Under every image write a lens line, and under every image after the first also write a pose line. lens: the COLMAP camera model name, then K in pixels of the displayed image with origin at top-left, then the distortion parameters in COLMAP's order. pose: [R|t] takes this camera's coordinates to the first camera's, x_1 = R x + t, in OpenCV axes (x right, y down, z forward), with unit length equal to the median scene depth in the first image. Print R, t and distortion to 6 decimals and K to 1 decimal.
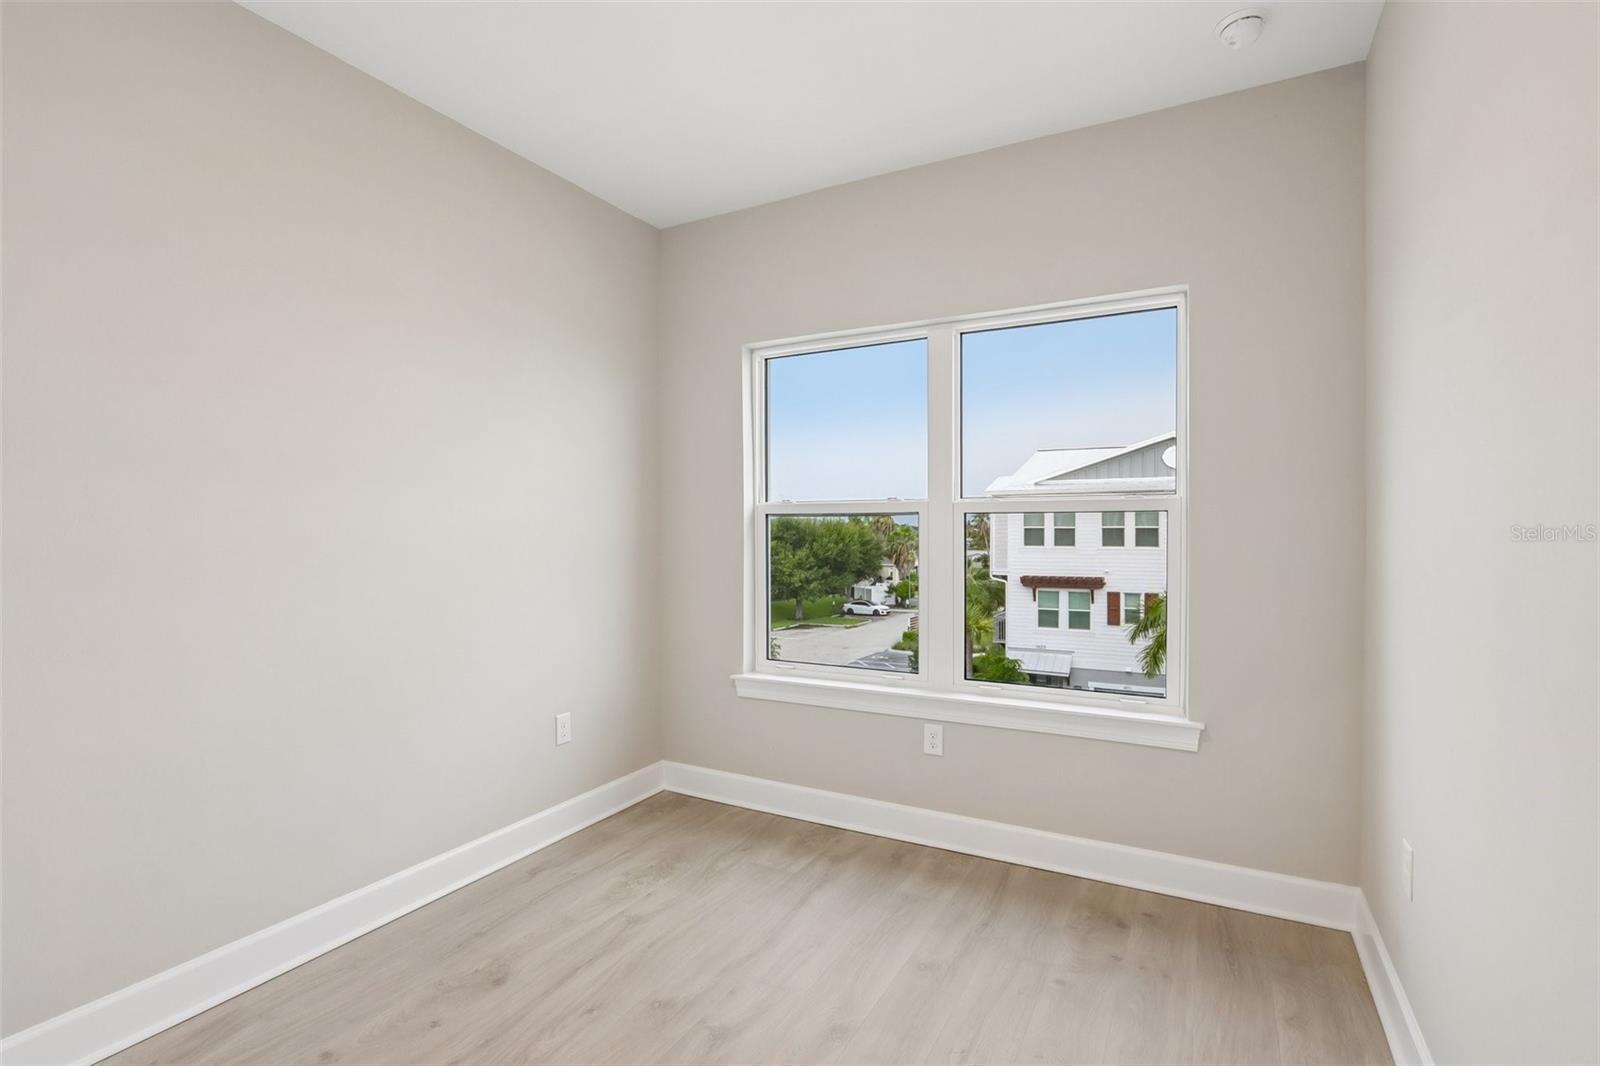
lens RADIAL K [[777.2, 0, 810.8], [0, 777.2, 519.7], [0, 0, 1]] dist [-0.000617, -0.000397]
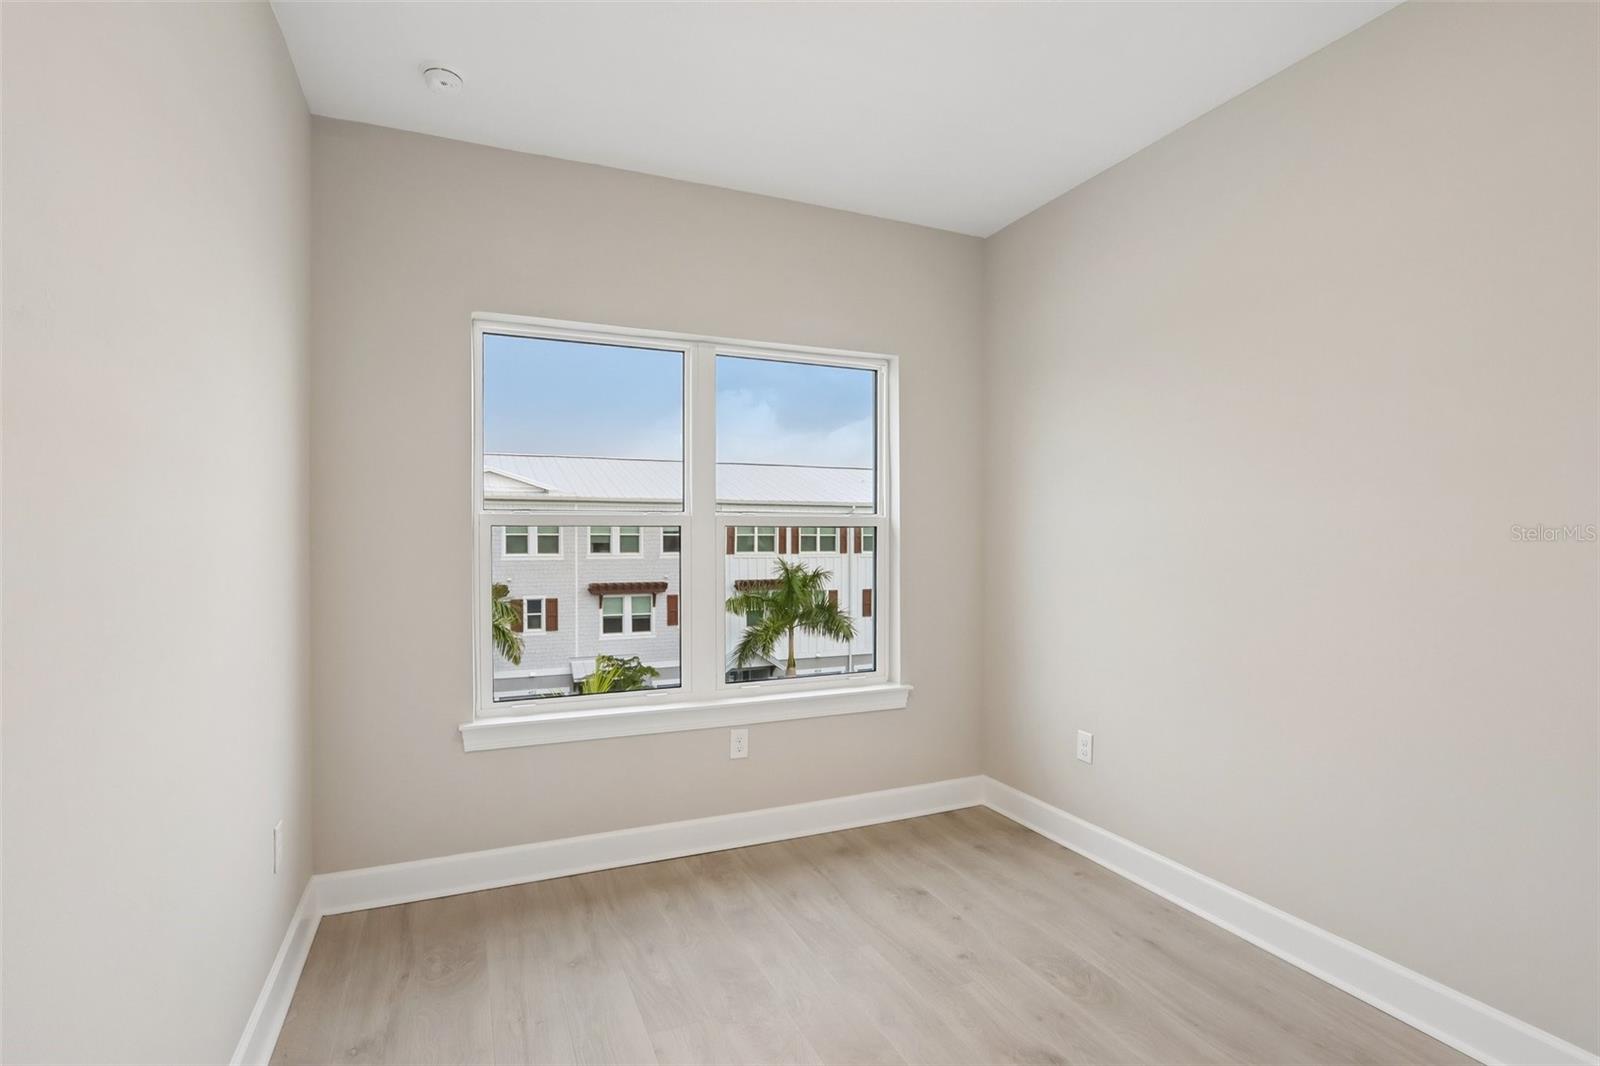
lens RADIAL K [[778.2, 0, 806.0], [0, 778.2, 578.8], [0, 0, 1]] dist [-0.000435, -0.000066]
pose [[0.595066, -0.037187, 0.802816, -0.361840], [-0.015945, 0.998186, 0.058055, 0.004878], [-0.803519, -0.047347, 0.593394, 0.205149]]
